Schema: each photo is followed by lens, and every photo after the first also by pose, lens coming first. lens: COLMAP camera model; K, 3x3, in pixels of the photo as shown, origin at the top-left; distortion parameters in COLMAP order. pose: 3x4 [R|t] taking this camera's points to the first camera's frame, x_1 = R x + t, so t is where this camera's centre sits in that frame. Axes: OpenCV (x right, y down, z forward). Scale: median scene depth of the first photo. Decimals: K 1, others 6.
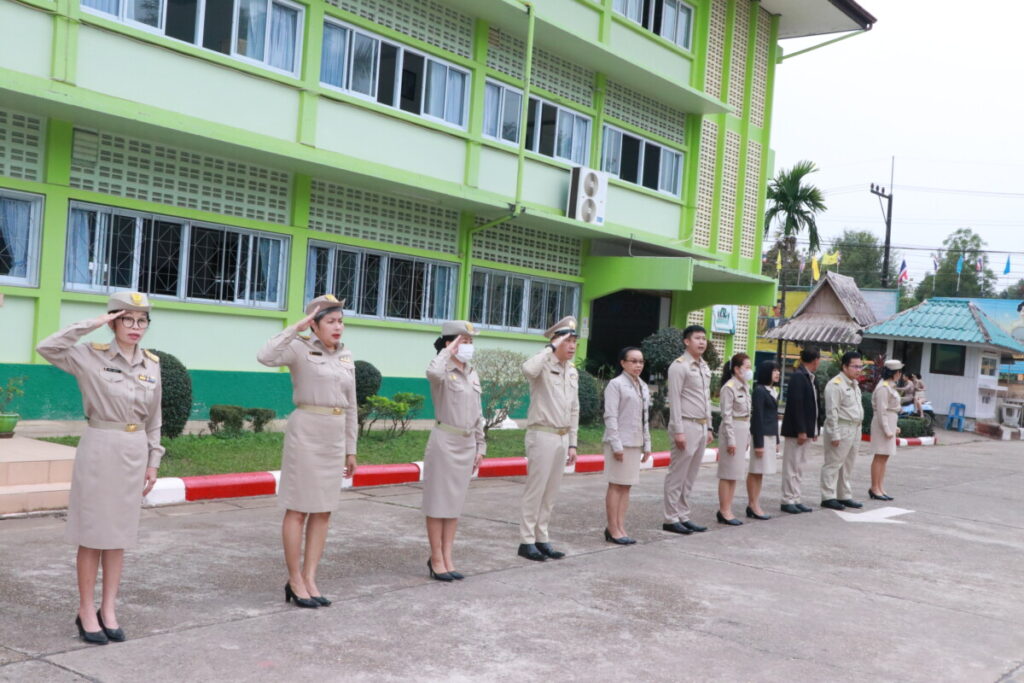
lens RADIAL K [[1147.3, 0, 511.6], [0, 1147.3, 350.0], [0, 0, 1]] dist [0.071738, 0.000000]
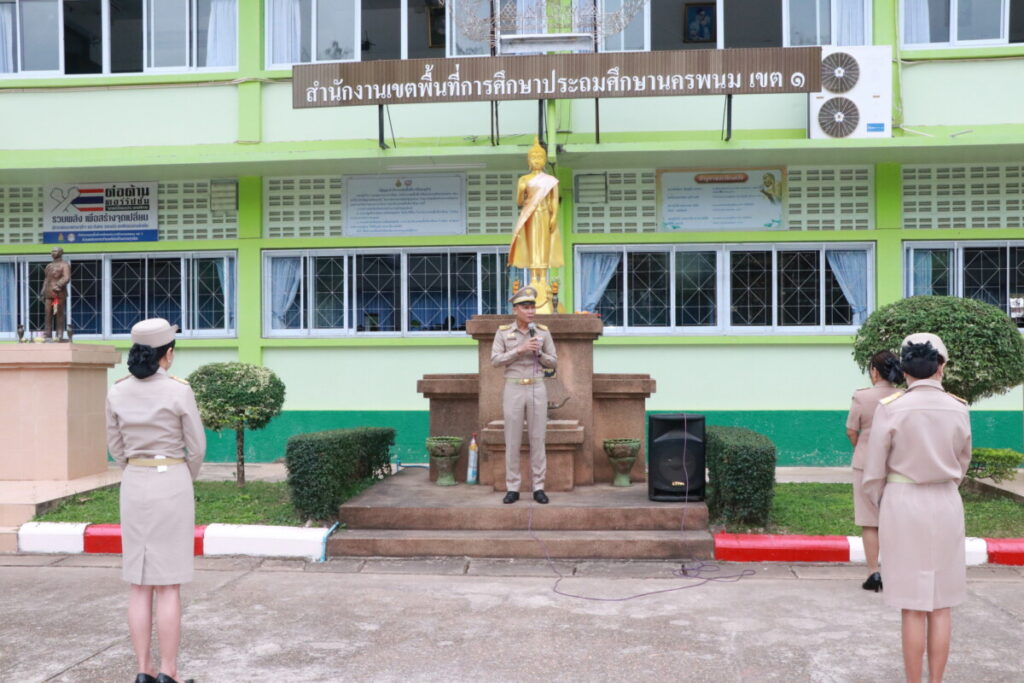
lens RADIAL K [[1058.6, 0, 512.1], [0, 1058.6, 338.9], [0, 0, 1]] dist [-0.035366, 0.000000]
pose [[0.514990, -0.095119, -0.851902, 0.501239], [0.041094, 0.995421, -0.086302, 0.036961], [0.856210, 0.009437, 0.516541, 0.671296]]
